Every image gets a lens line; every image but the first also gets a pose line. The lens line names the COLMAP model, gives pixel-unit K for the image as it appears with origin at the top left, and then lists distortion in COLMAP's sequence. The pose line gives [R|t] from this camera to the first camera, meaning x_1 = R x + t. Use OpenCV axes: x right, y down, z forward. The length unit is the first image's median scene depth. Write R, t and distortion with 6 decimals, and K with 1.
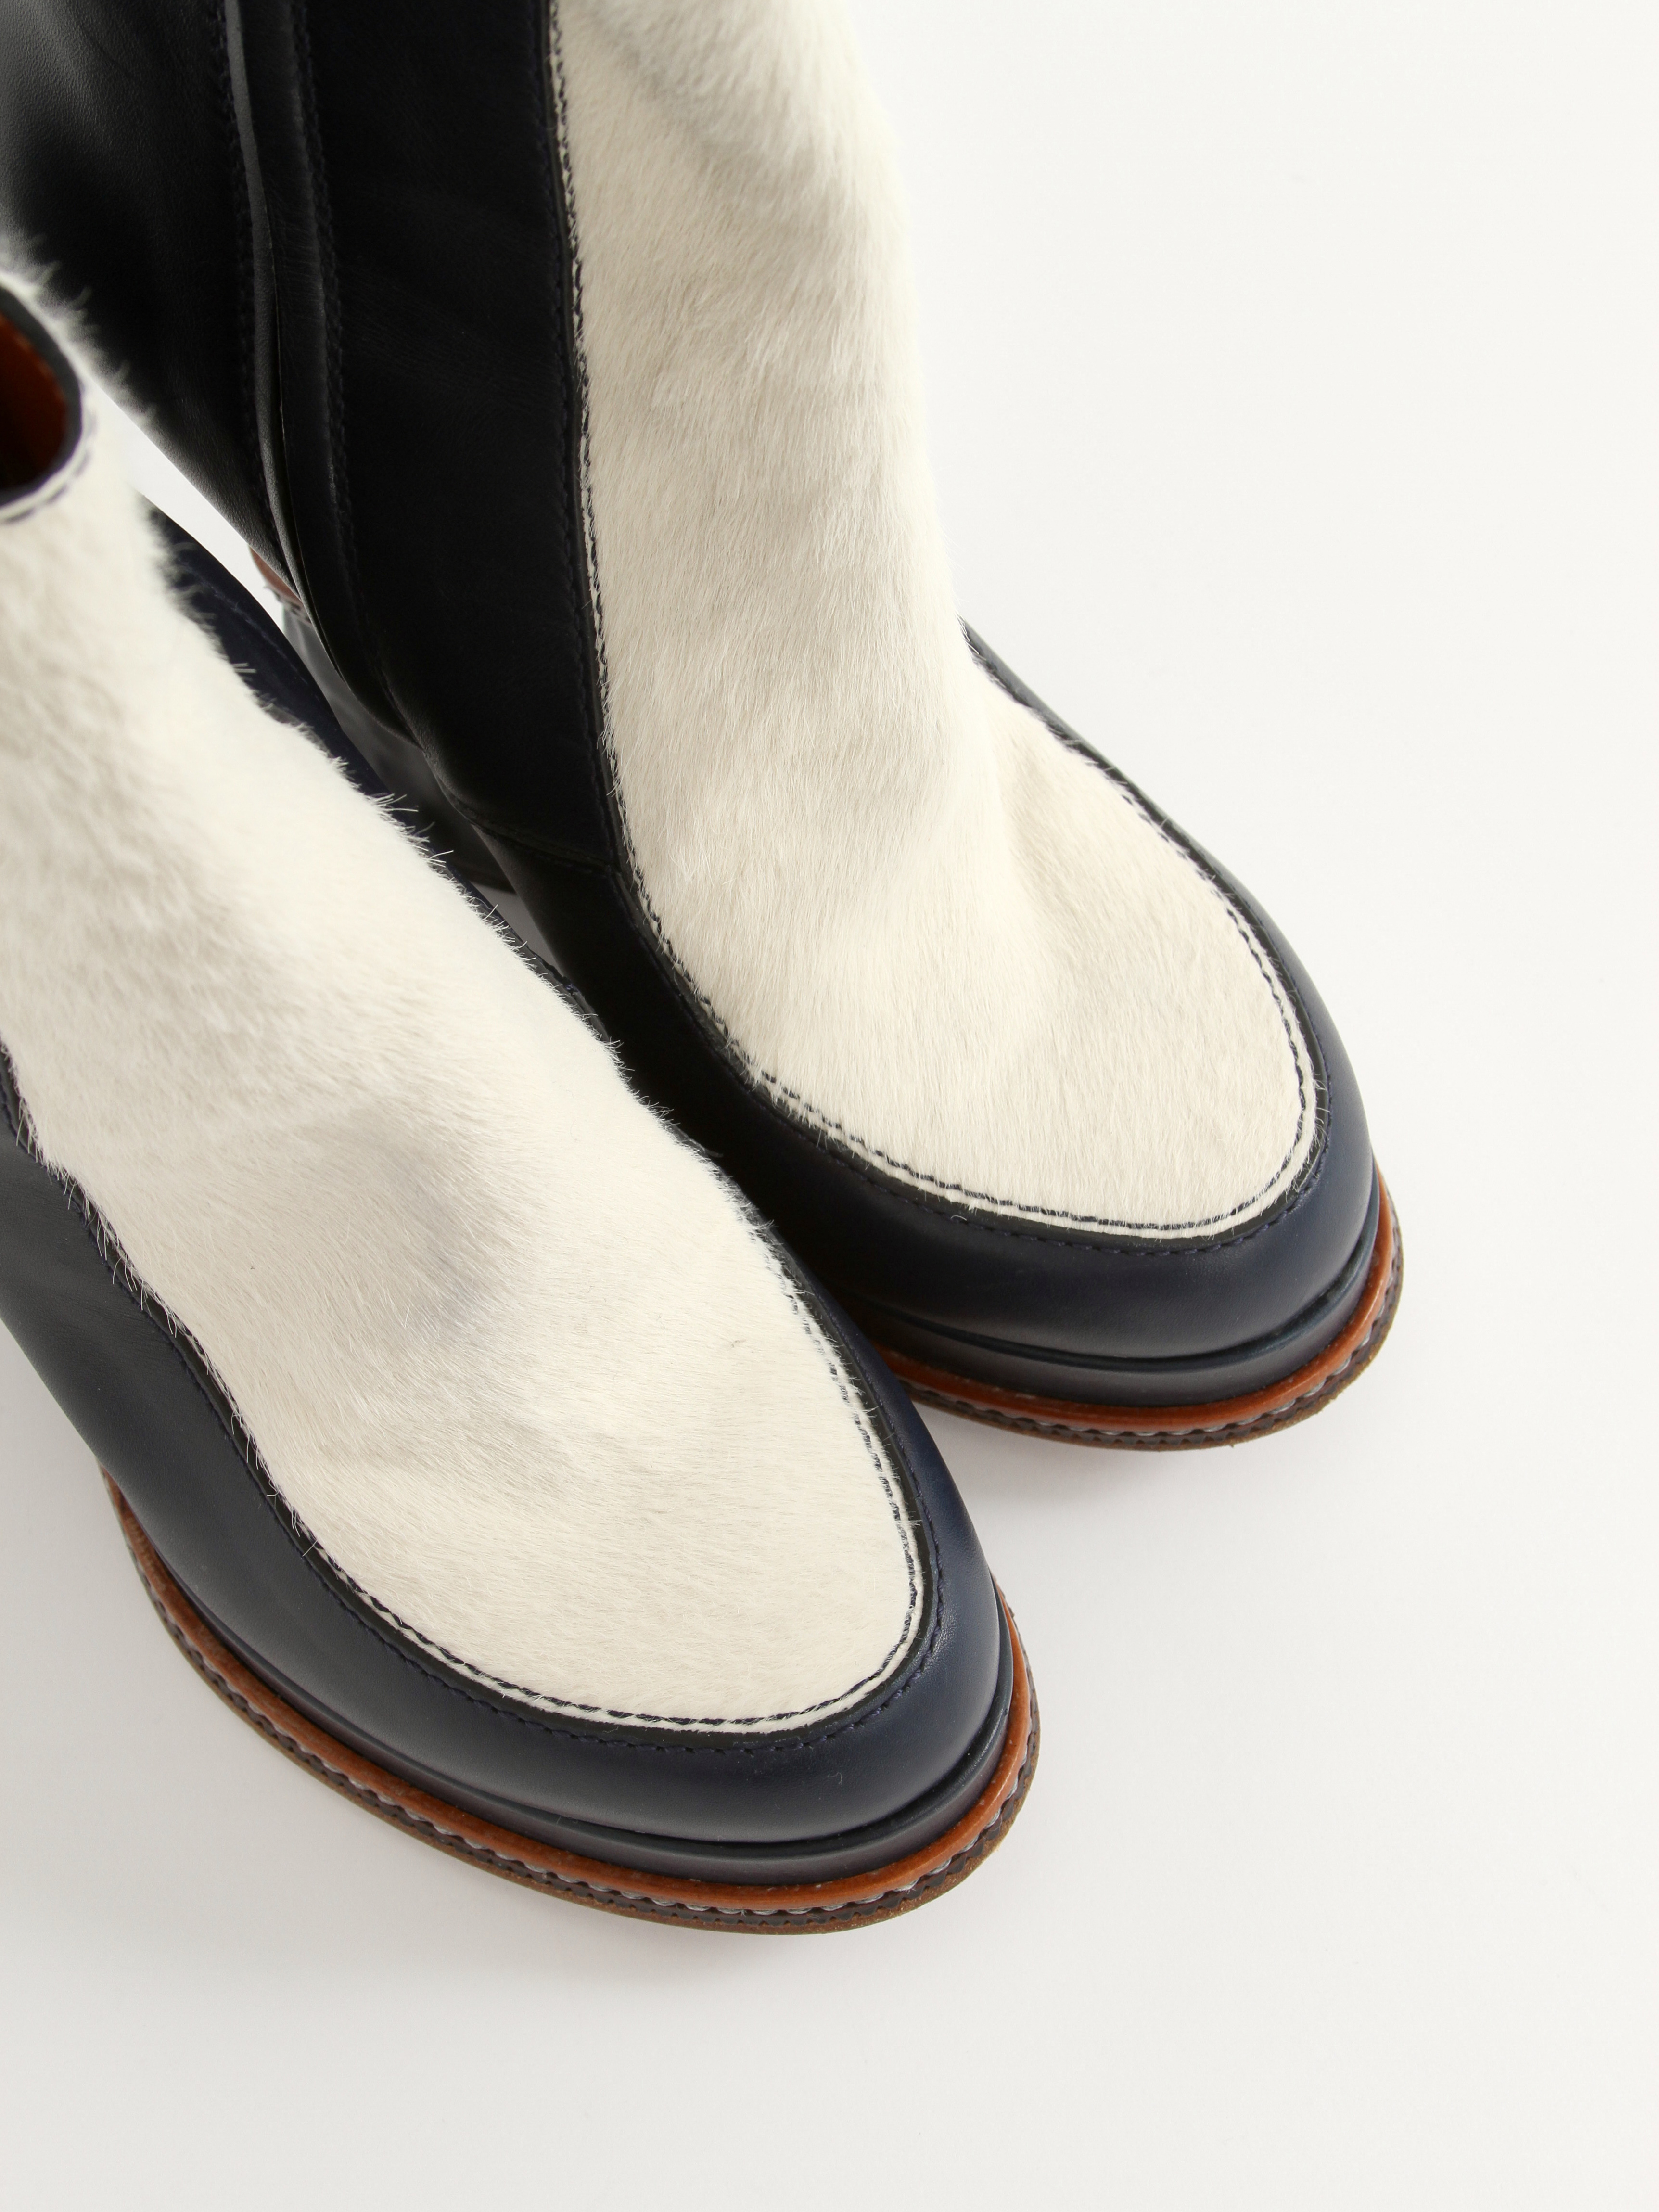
lens RADIAL K [[4064.6, 0, 844.2], [0, 4064.6, 1097.8], [0, 0, 1]] dist [-0.102243, 0.000000]
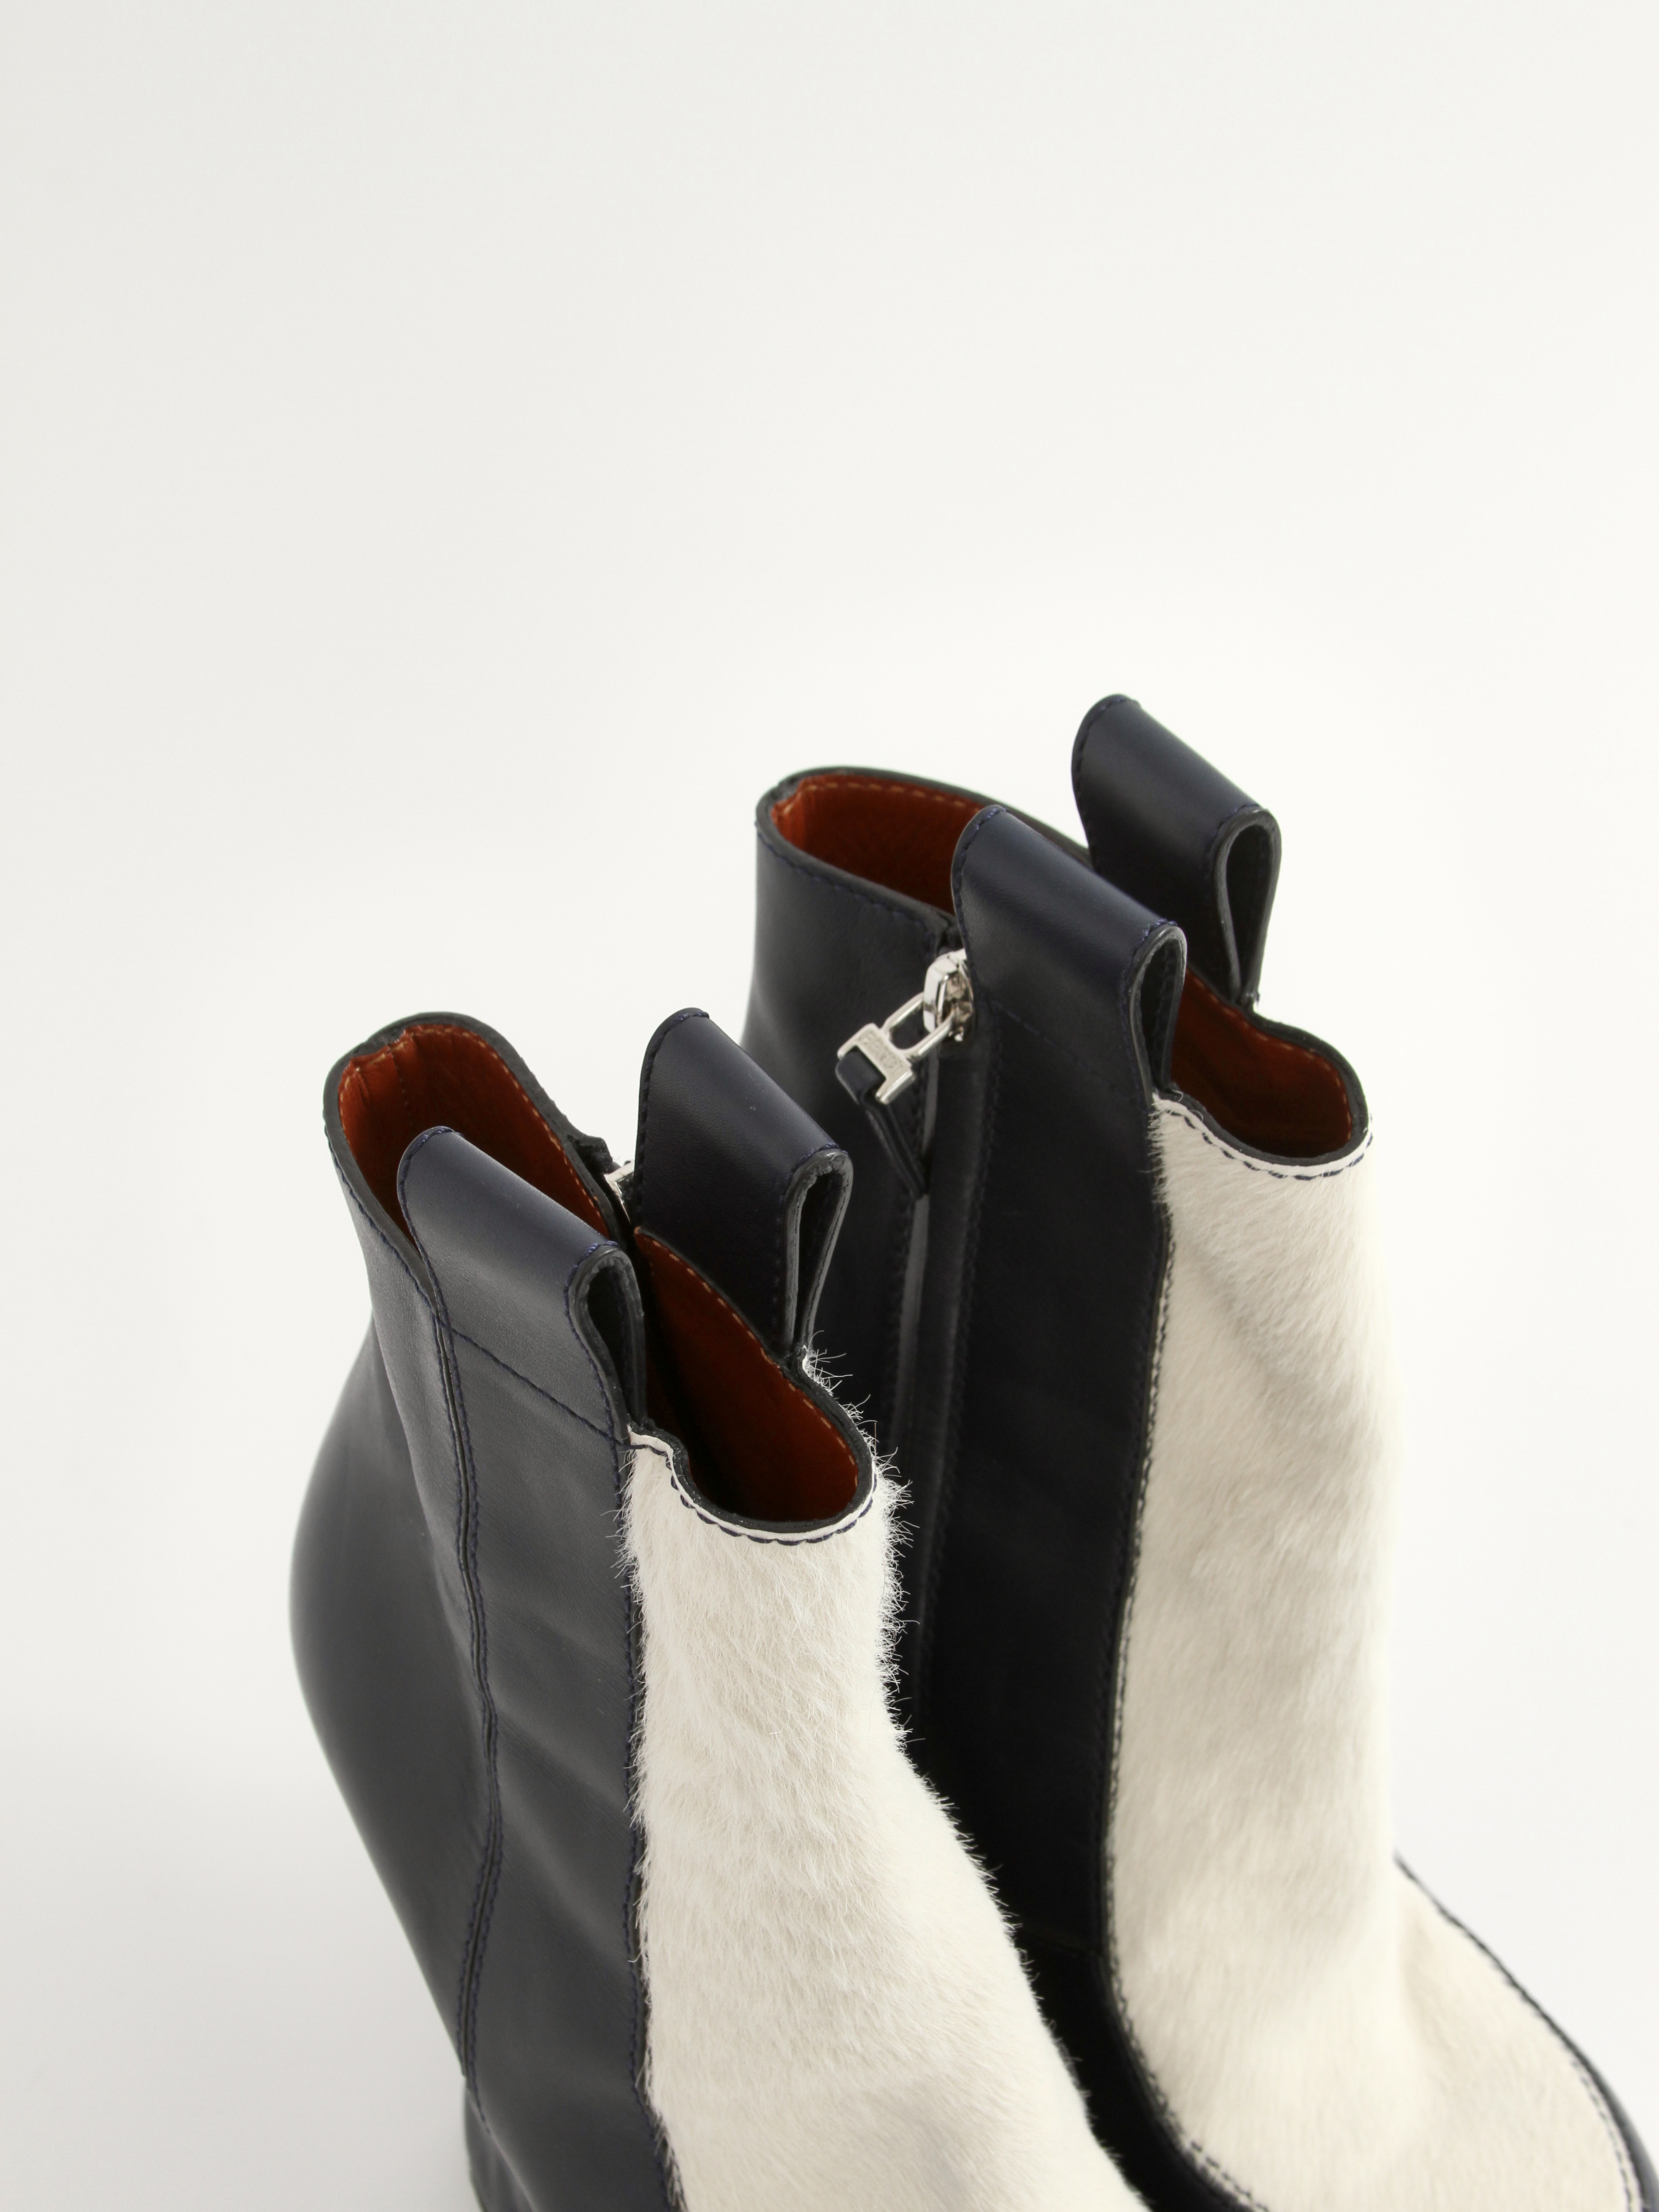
lens RADIAL K [[4064.6, 0, 815.1], [0, 4064.6, 1126.2], [0, 0, 1]] dist [-0.102243, 0.000000]
pose [[0.992940, 0.105291, -0.054621, -0.110155], [-0.117709, 0.931489, -0.344198, 0.157041], [0.014638, 0.348198, 0.937307, -0.276058]]
